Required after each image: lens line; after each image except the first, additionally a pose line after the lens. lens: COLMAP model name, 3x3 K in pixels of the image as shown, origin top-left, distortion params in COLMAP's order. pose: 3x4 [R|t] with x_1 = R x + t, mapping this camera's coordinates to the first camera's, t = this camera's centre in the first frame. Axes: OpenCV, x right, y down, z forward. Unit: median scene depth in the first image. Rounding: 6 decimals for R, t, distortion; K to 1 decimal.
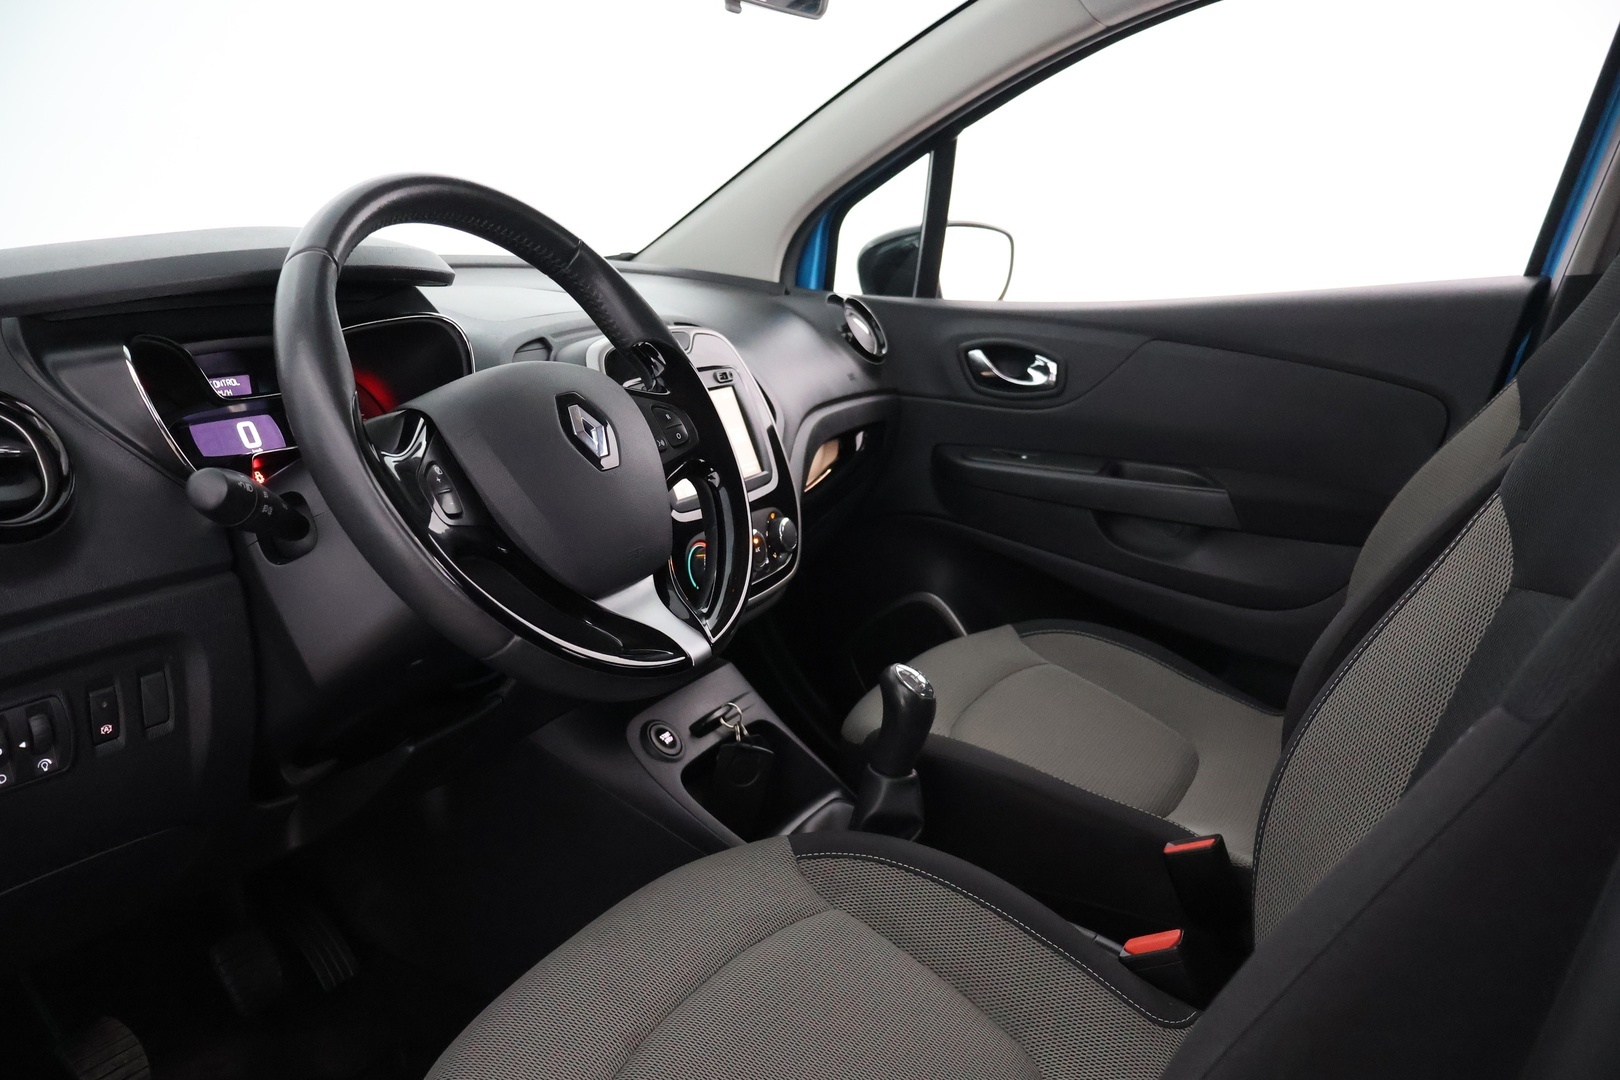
lens RADIAL K [[1444.5, 0, 810.0], [0, 1444.5, 540.0], [0, 0, 1]] dist [-0.000064, 0.002924]
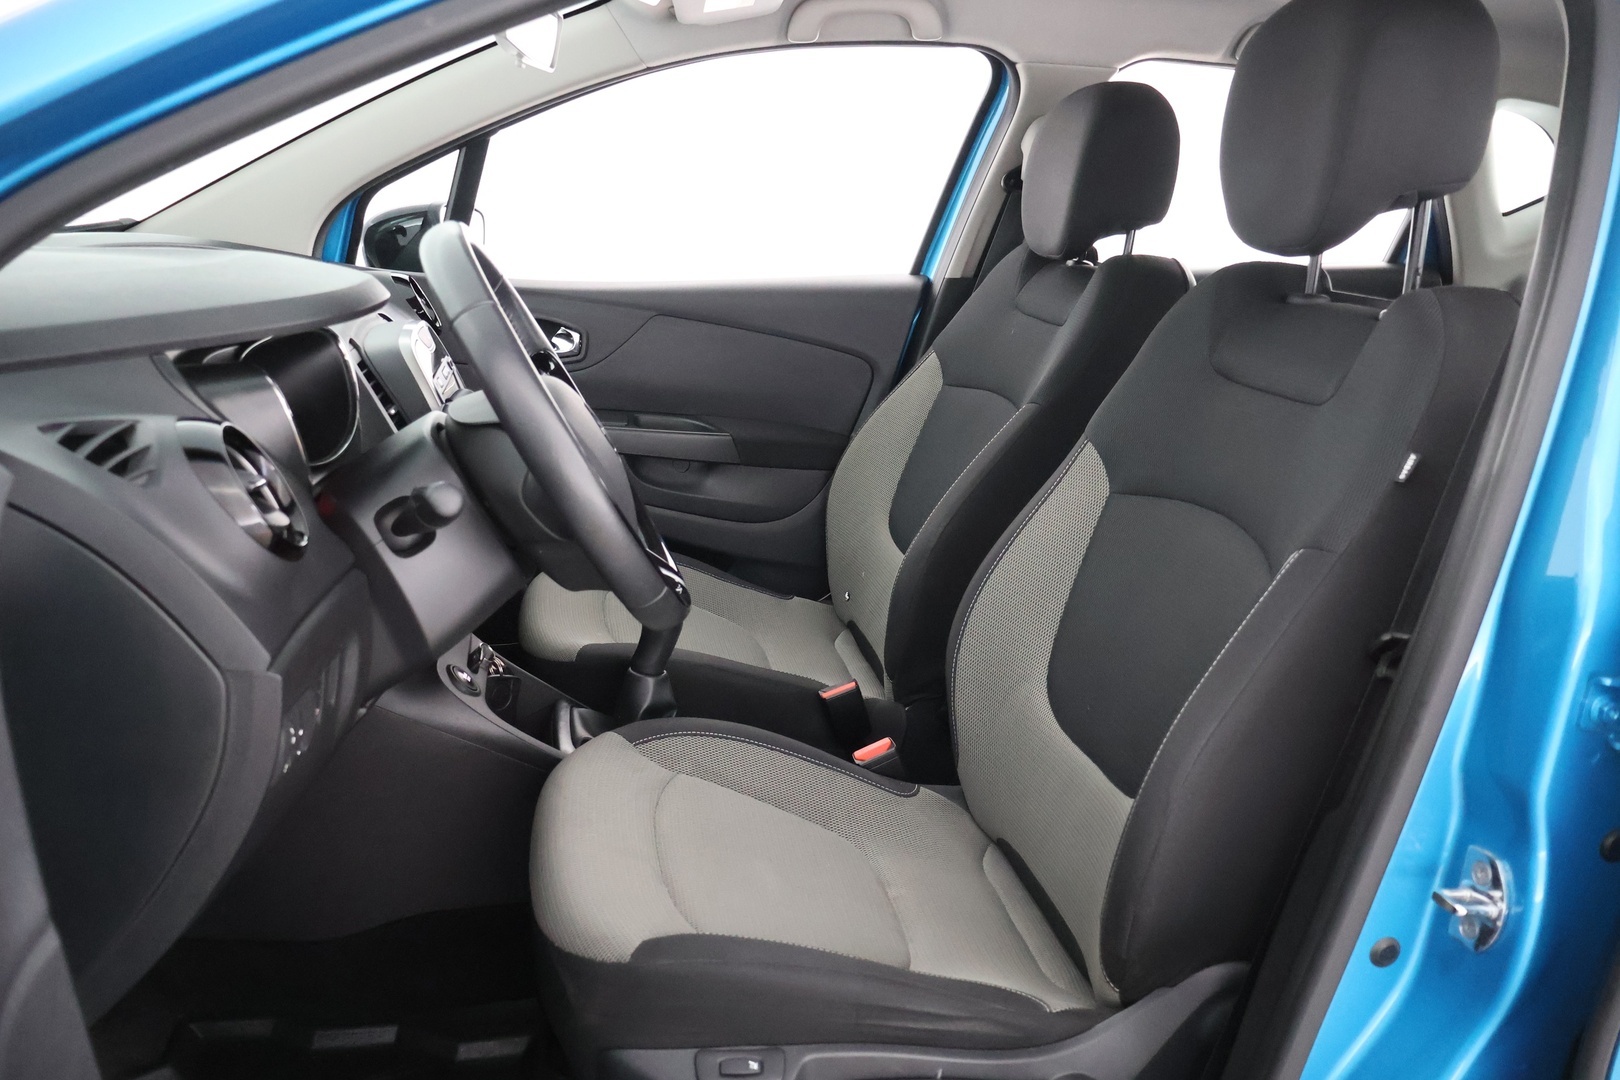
lens RADIAL K [[1444.5, 0, 810.0], [0, 1444.5, 540.0], [0, 0, 1]] dist [-0.000064, 0.002924]
pose [[0.785299, -0.098216, 0.611276, -0.486982], [0.062117, 0.994854, 0.080046, -0.041226], [-0.615992, -0.024889, 0.787359, -0.079147]]
